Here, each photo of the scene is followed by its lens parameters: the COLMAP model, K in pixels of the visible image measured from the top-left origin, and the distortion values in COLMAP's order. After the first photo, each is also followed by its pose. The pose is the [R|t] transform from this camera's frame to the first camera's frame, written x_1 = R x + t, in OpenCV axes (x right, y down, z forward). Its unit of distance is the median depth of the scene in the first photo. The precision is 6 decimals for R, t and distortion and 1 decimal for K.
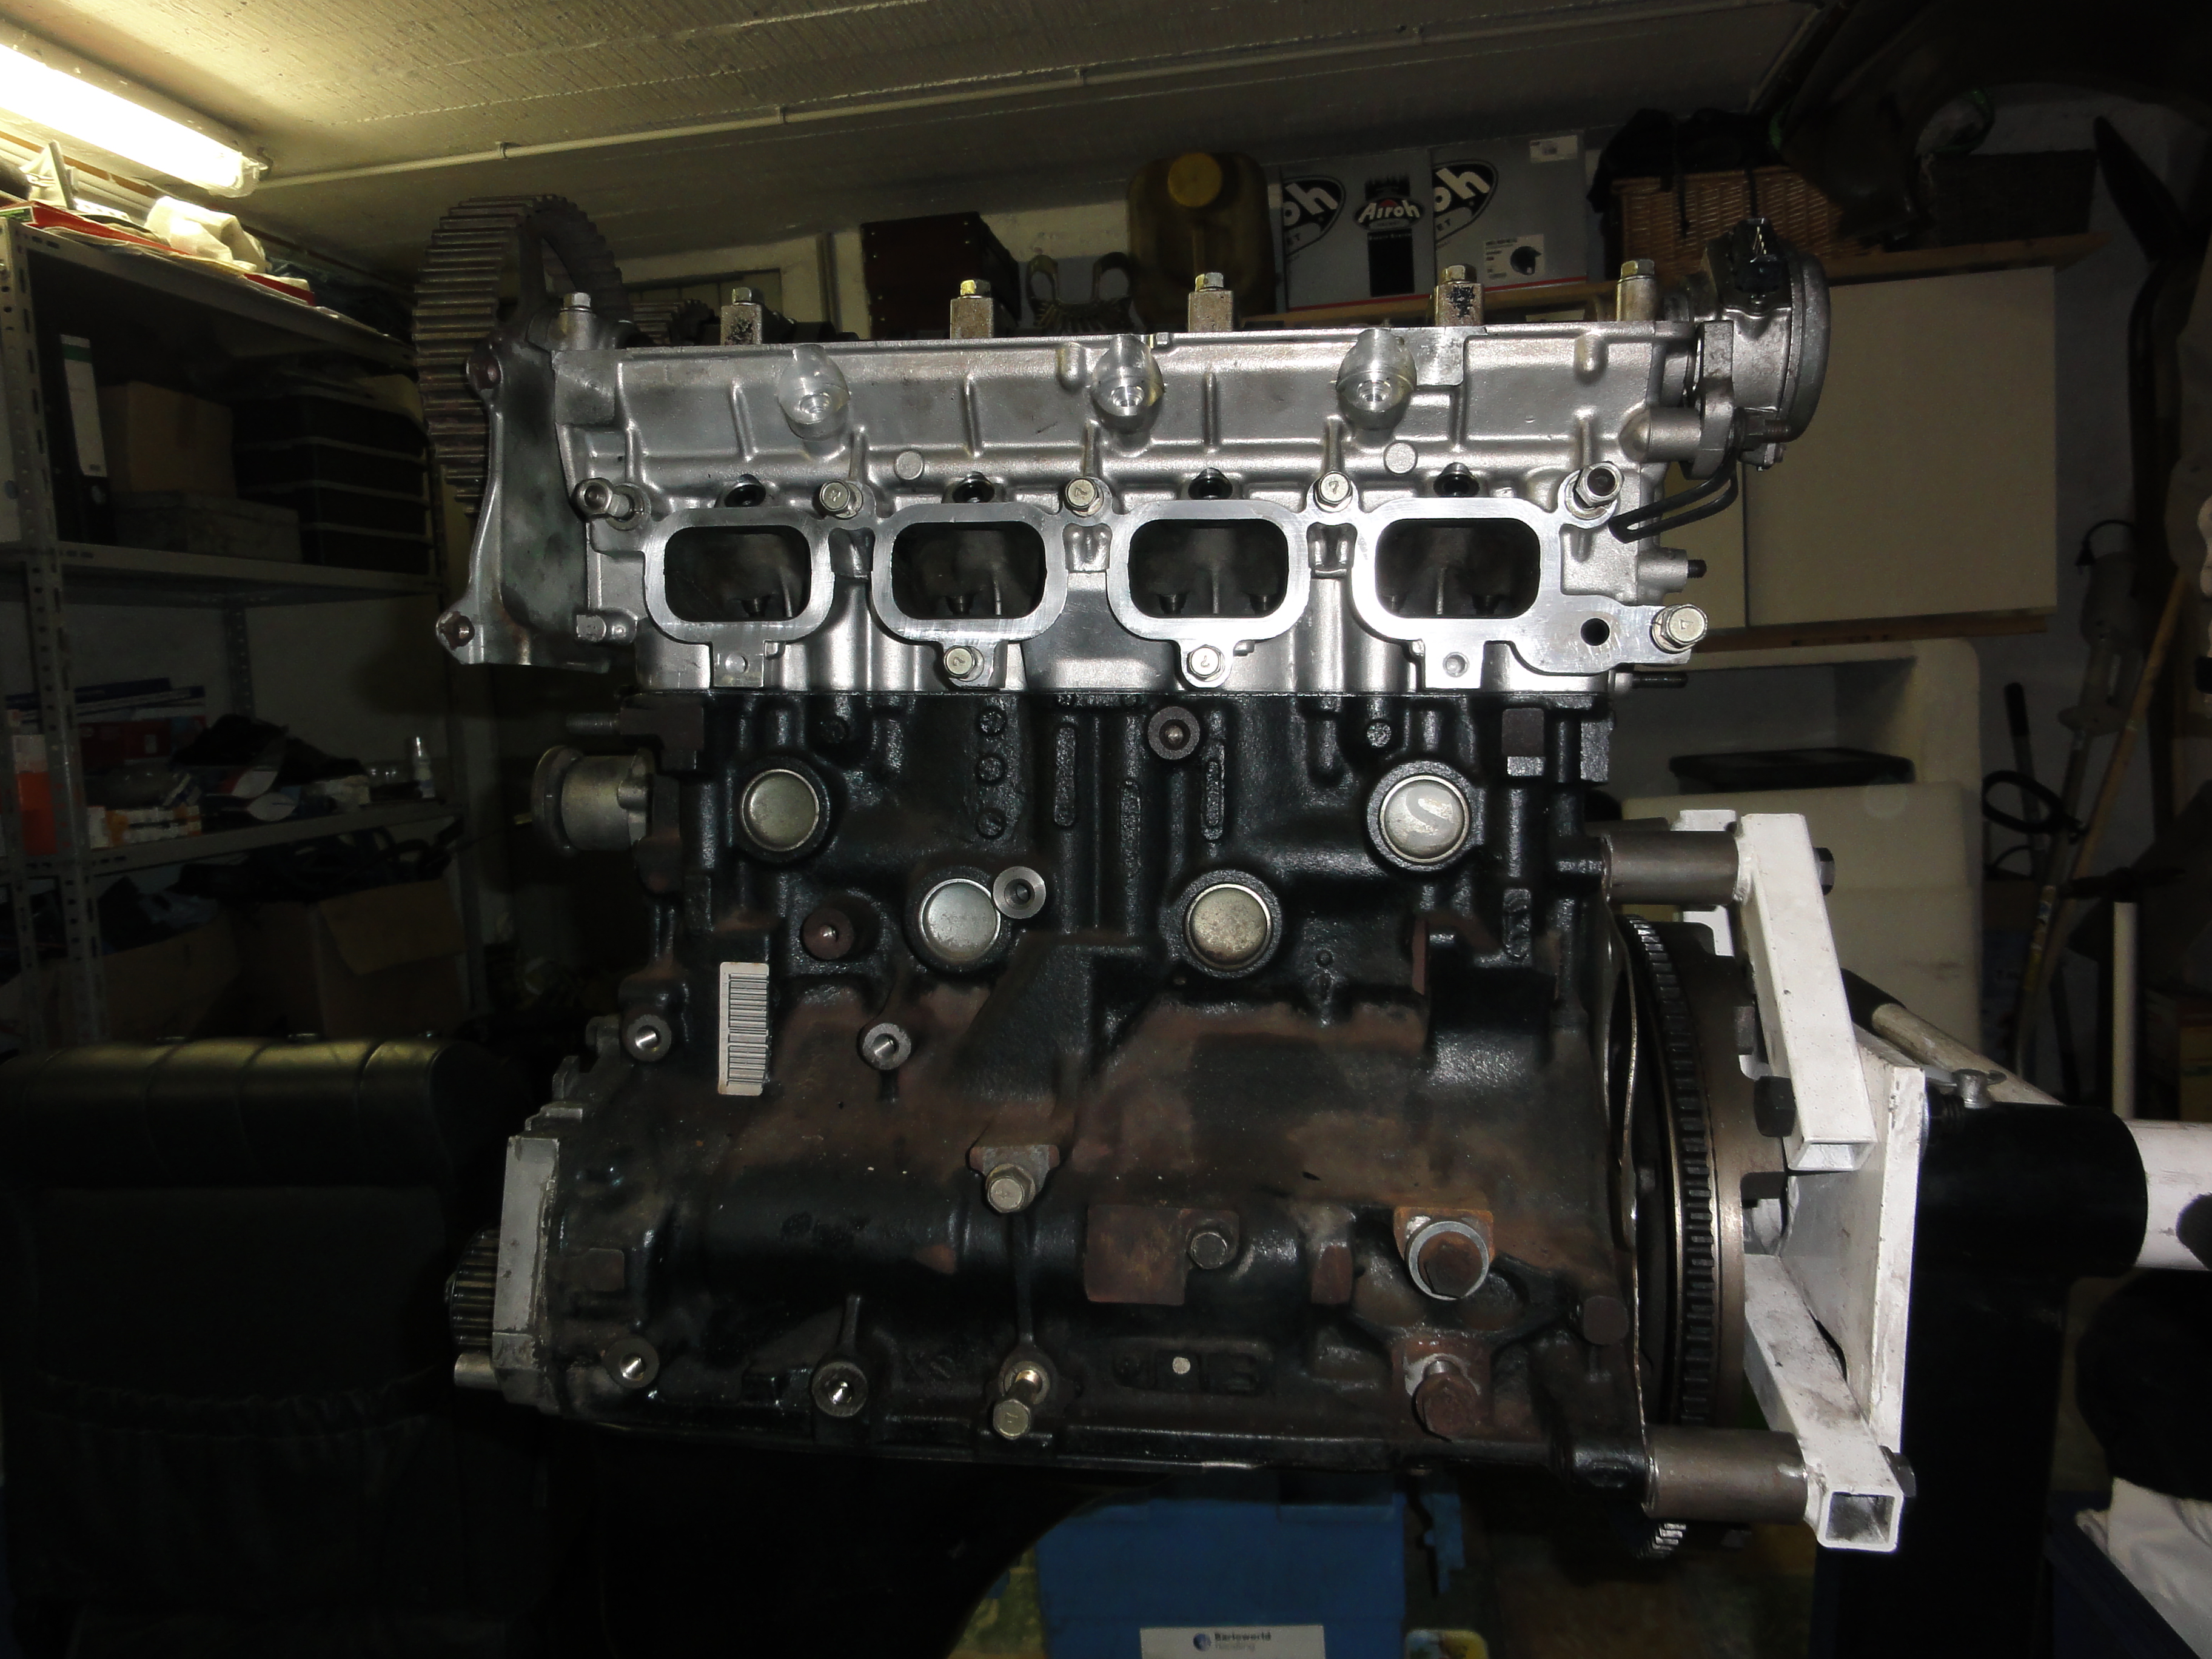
lens RADIAL K [[1510.8, 0, 1106.0], [0, 1510.8, 829.5], [0, 0, 1]] dist [0.003314, 0.026450]
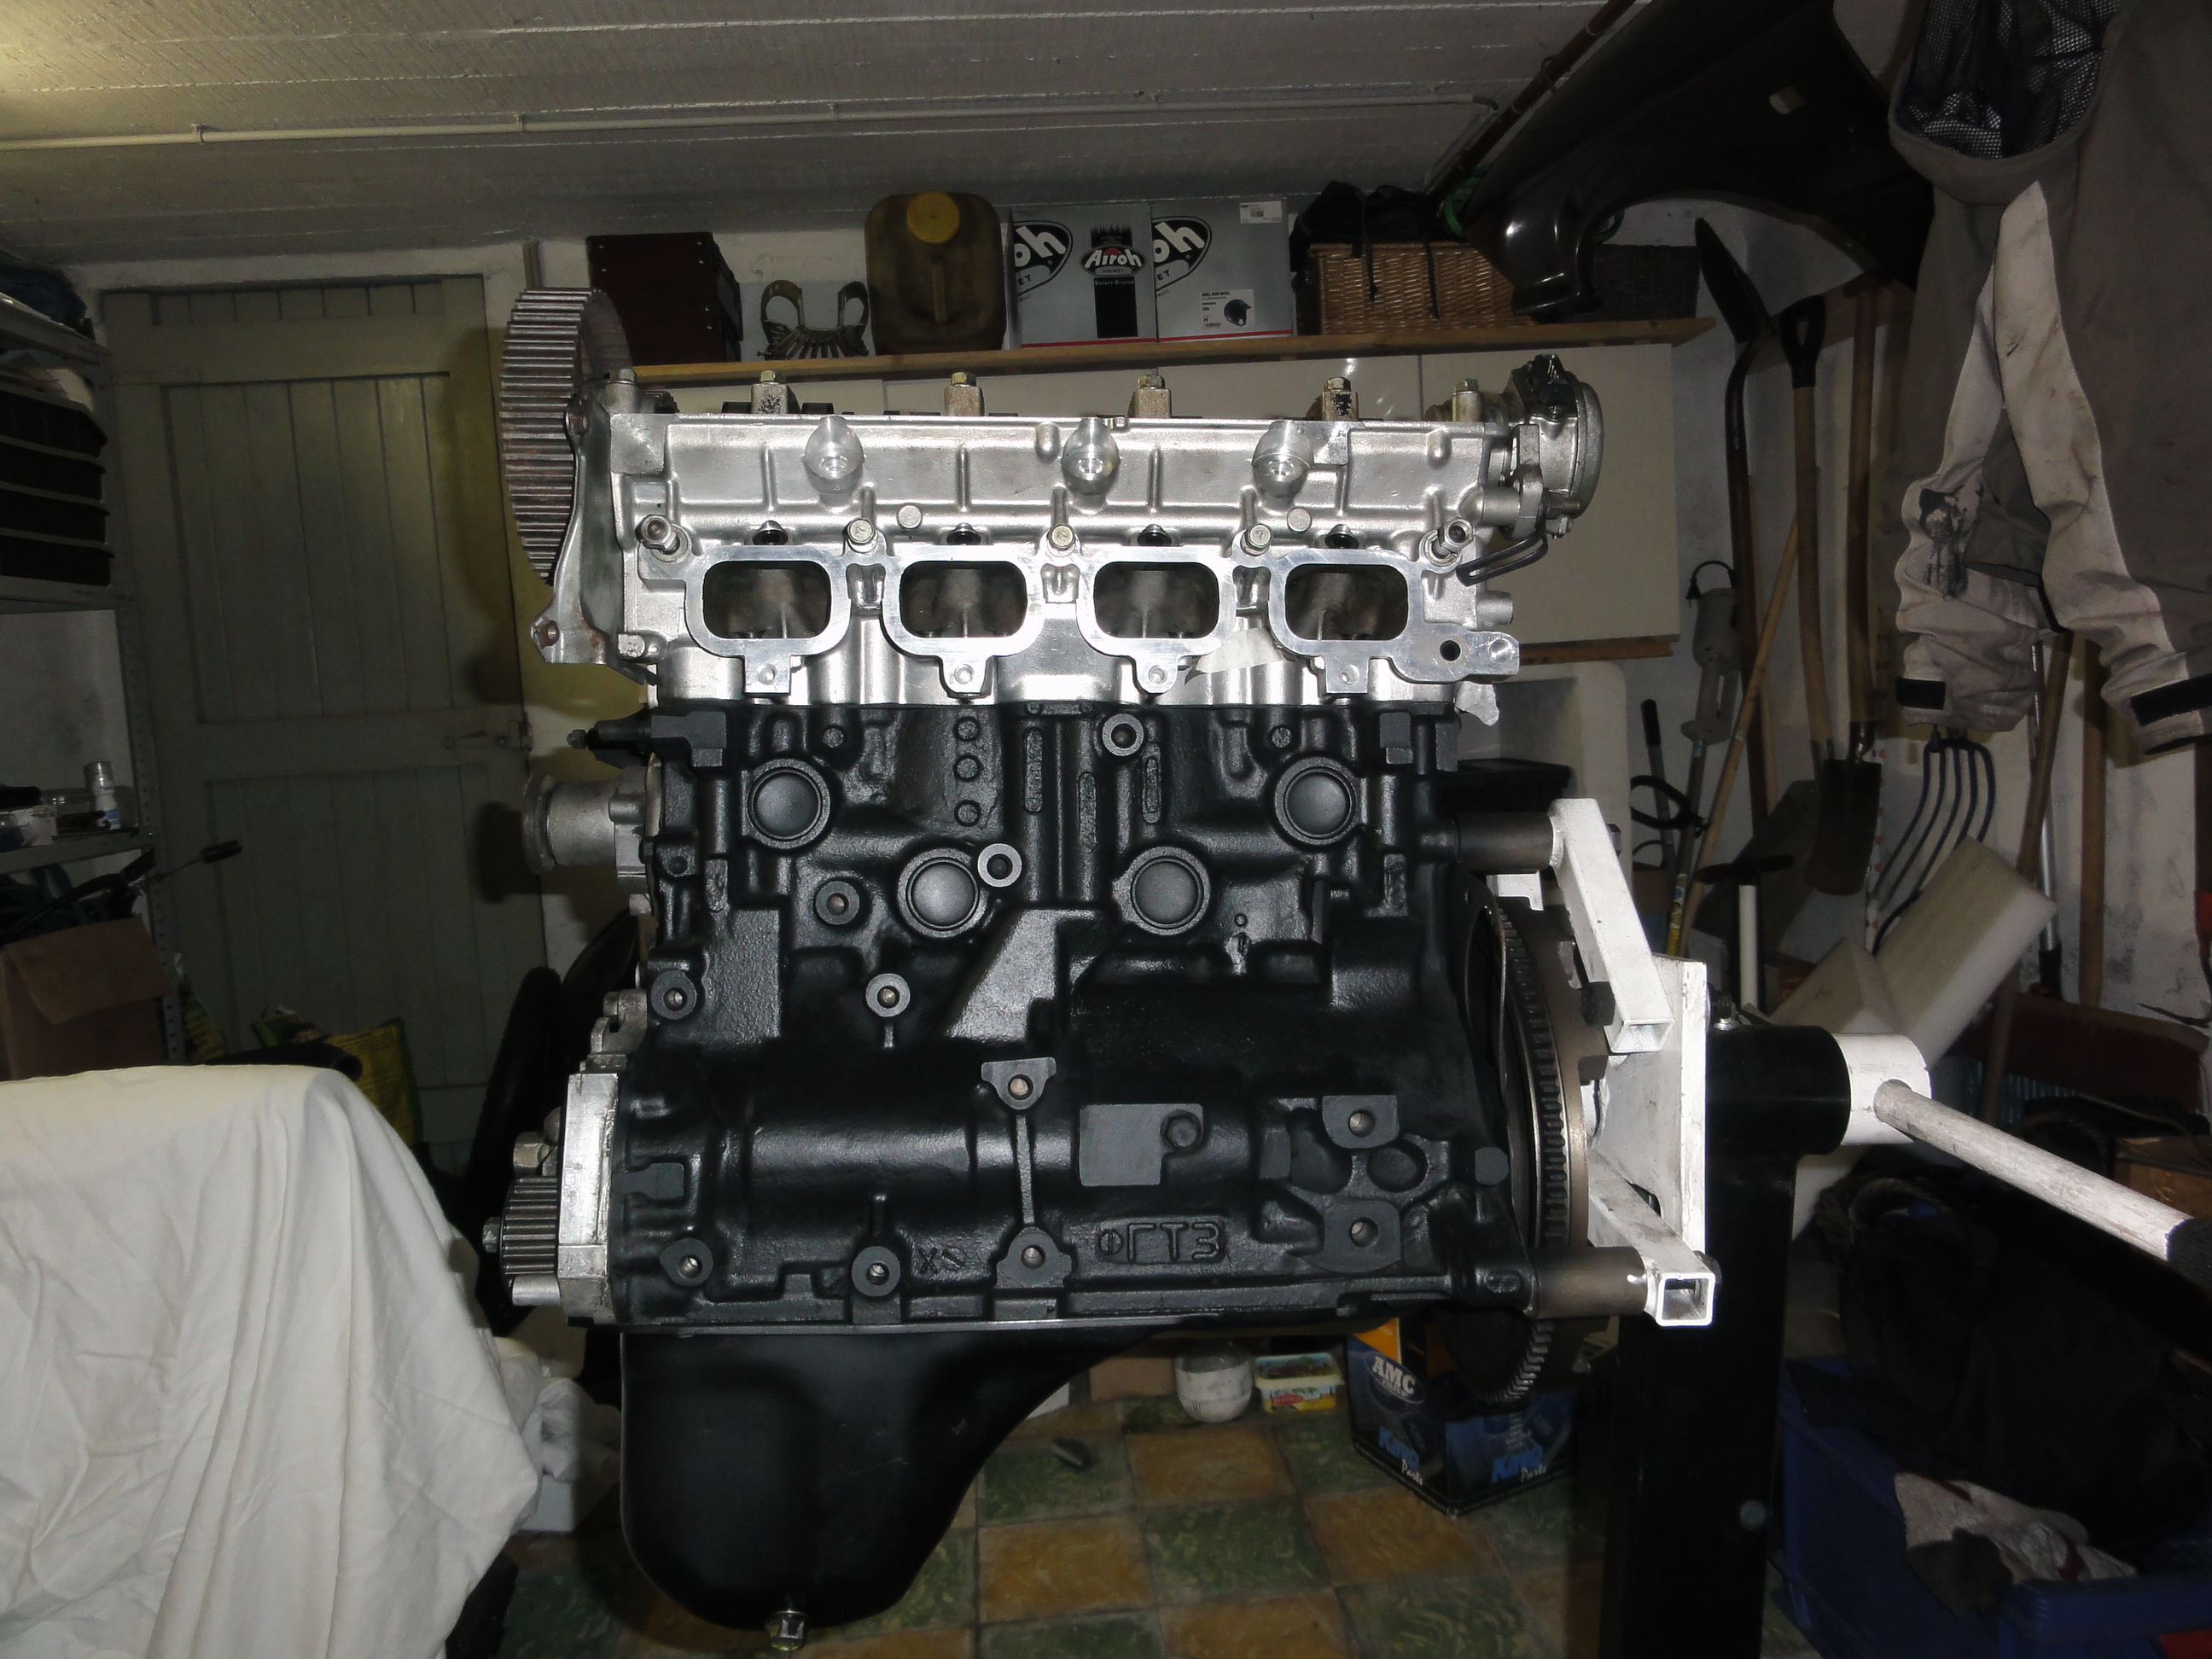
lens RADIAL K [[1573.8, 0, 1106.0], [0, 1573.8, 829.5], [0, 0, 1]] dist [0.008009, 0.071950]
pose [[0.973714, -0.023111, 0.226598, -0.248692], [0.026927, 0.999543, -0.013763, 0.026573], [-0.226176, 0.019503, 0.973891, -0.230576]]
